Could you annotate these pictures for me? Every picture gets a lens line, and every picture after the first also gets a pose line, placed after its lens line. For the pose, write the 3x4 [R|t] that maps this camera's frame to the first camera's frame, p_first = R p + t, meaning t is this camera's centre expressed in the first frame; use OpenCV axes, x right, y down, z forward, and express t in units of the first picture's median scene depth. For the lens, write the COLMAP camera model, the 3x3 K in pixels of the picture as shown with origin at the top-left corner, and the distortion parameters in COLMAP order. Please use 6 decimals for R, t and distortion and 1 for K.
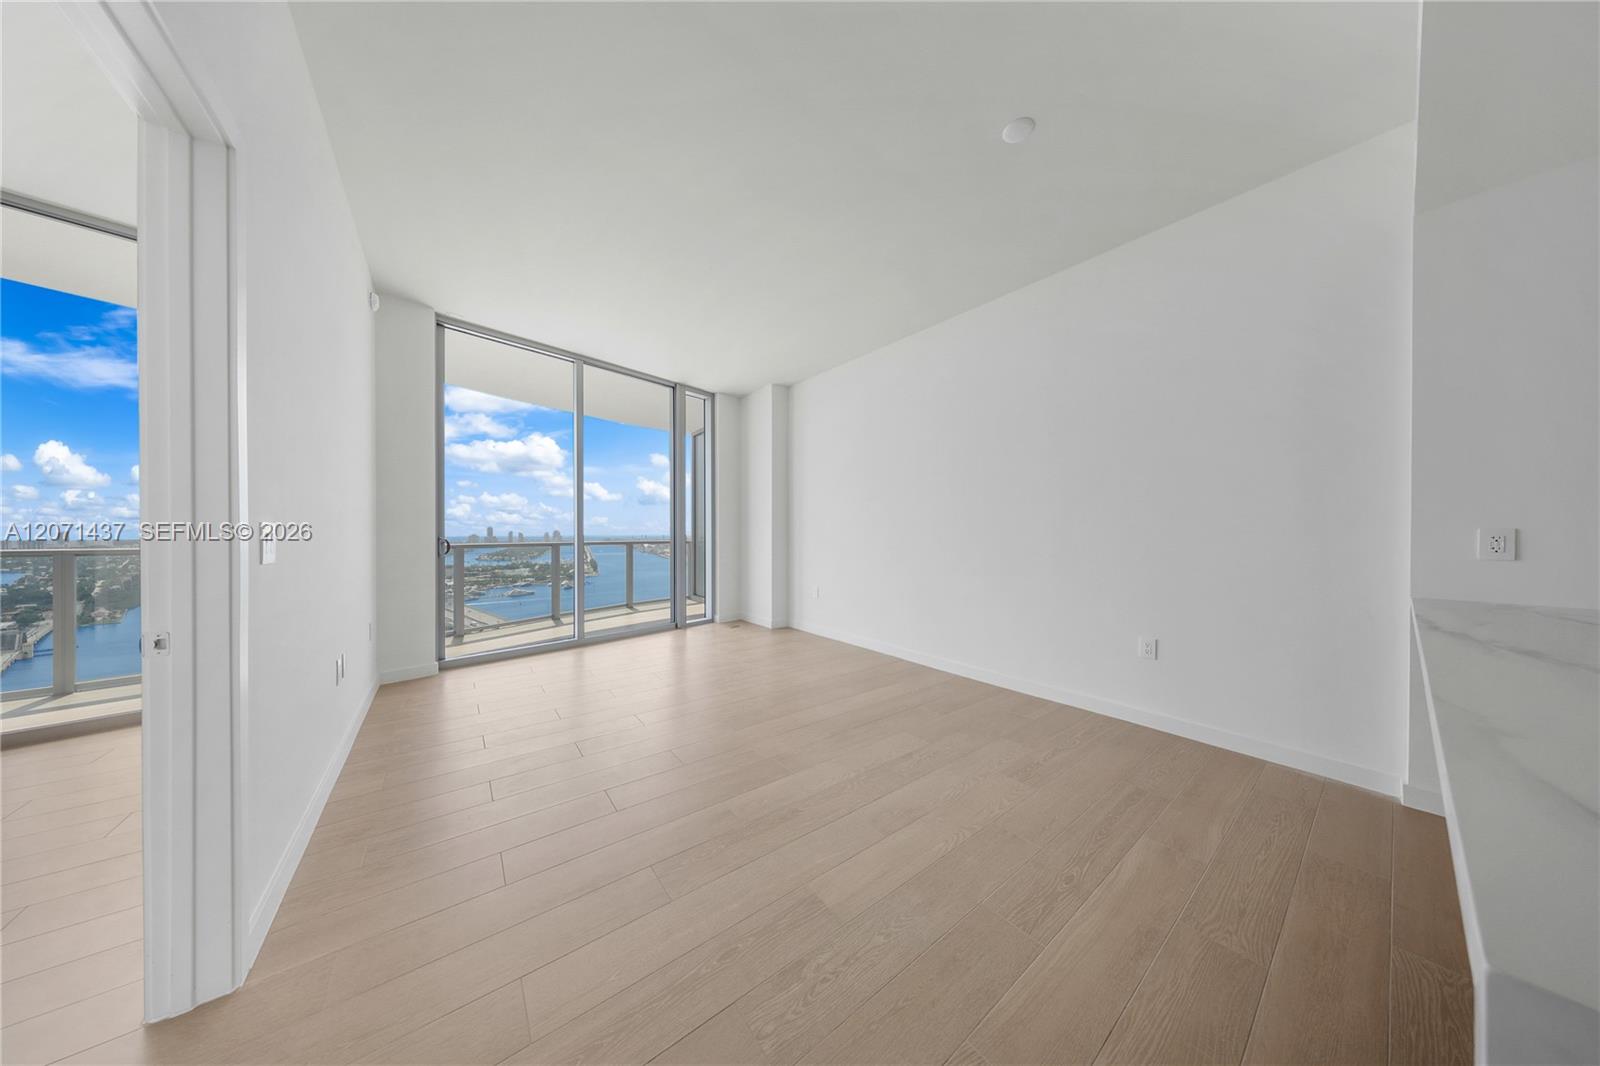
lens RADIAL K [[458.5, 0, 800.0], [0, 458.5, 533.0], [0, 0, 1]] dist [0.000503, 0.000026]
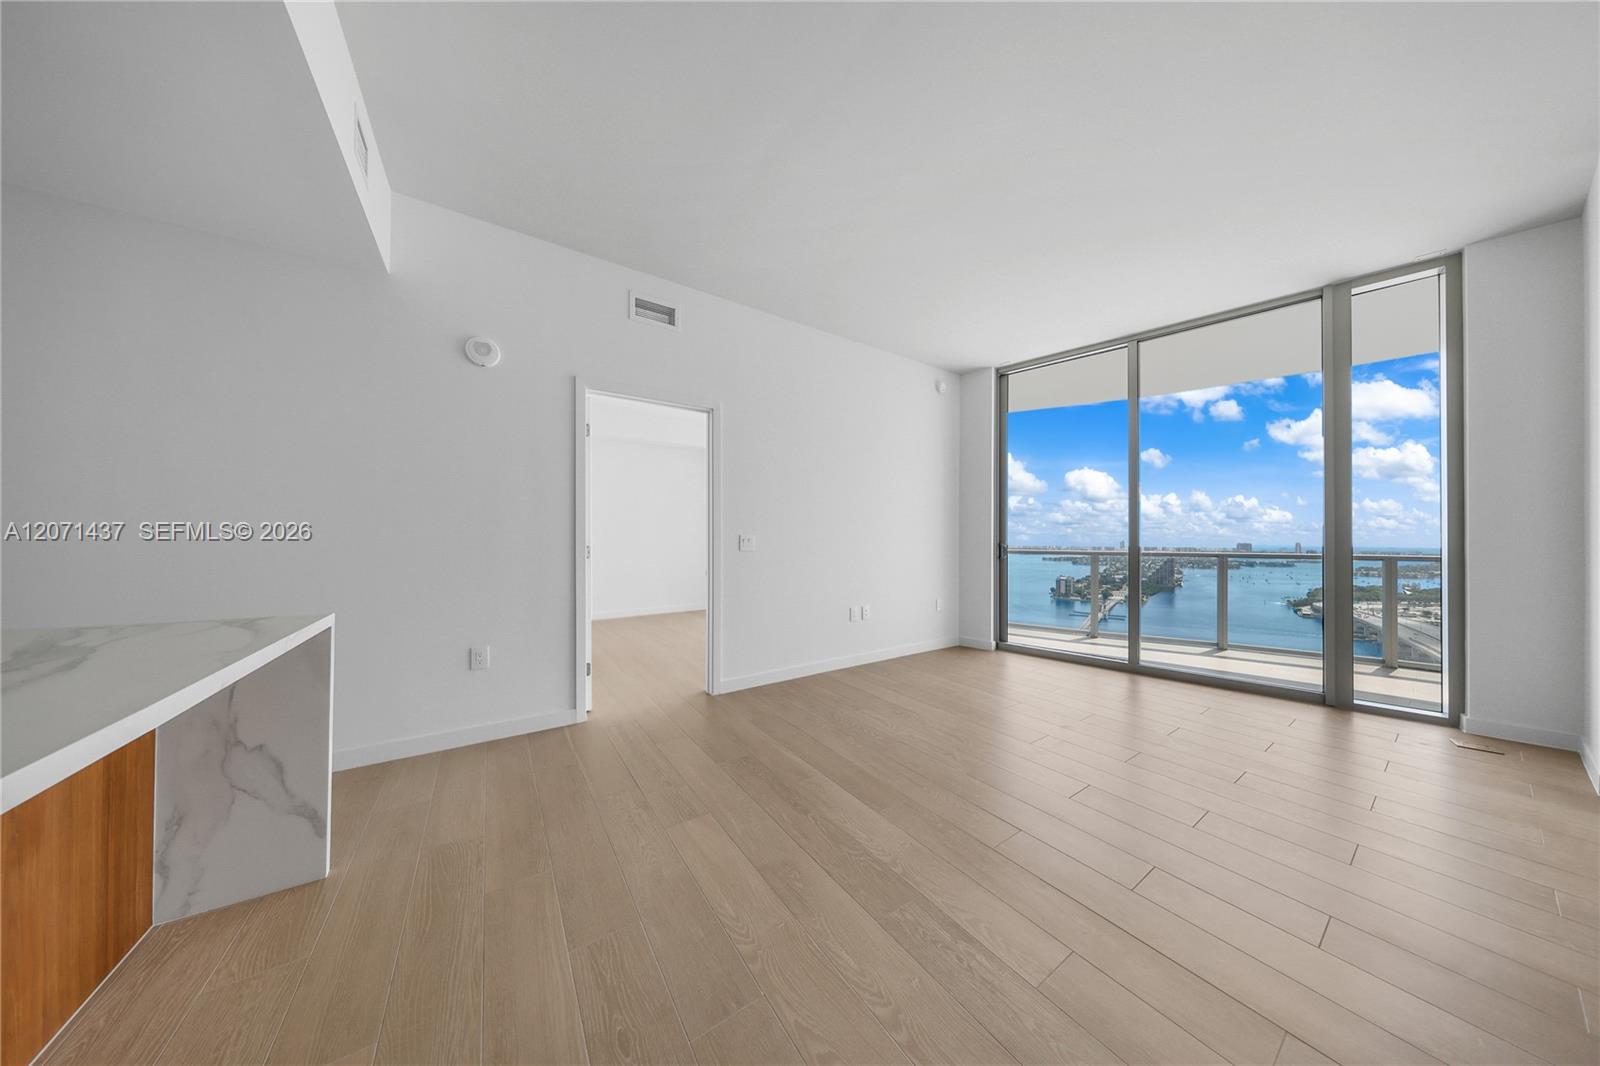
lens RADIAL K [[457.0, 0, 801.2], [0, 457.0, 538.9], [0, 0, 1]] dist [0.001397, 0.000109]
pose [[-0.048293, -0.003275, -0.998828, 0.404838], [-0.005126, 0.999982, -0.003030, 0.001813], [0.998820, 0.004974, -0.048309, 0.416180]]
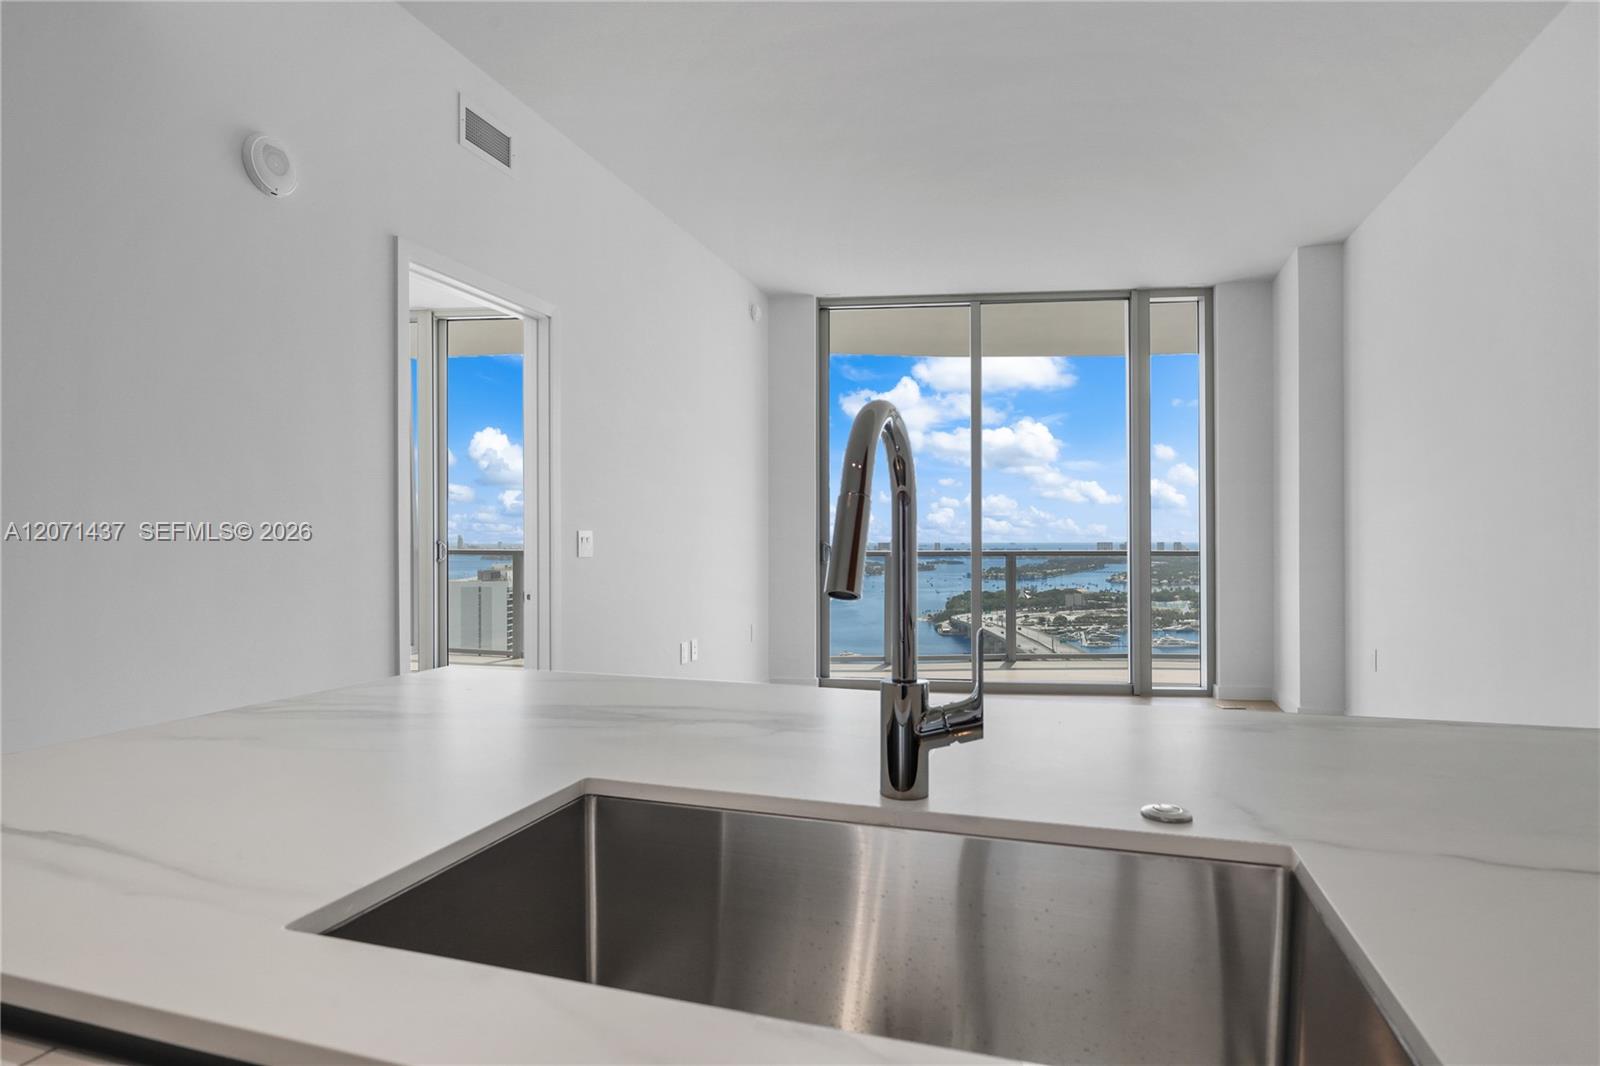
lens RADIAL K [[868.6, 0, 787.4], [0, 868.6, 538.1], [0, 0, 1]] dist [0.001808, 0.000297]
pose [[0.569332, -0.002200, -0.822105, 0.481429], [0.002144, 0.999997, -0.001191, 0.001970], [0.822105, -0.001084, 0.569335, -0.033611]]
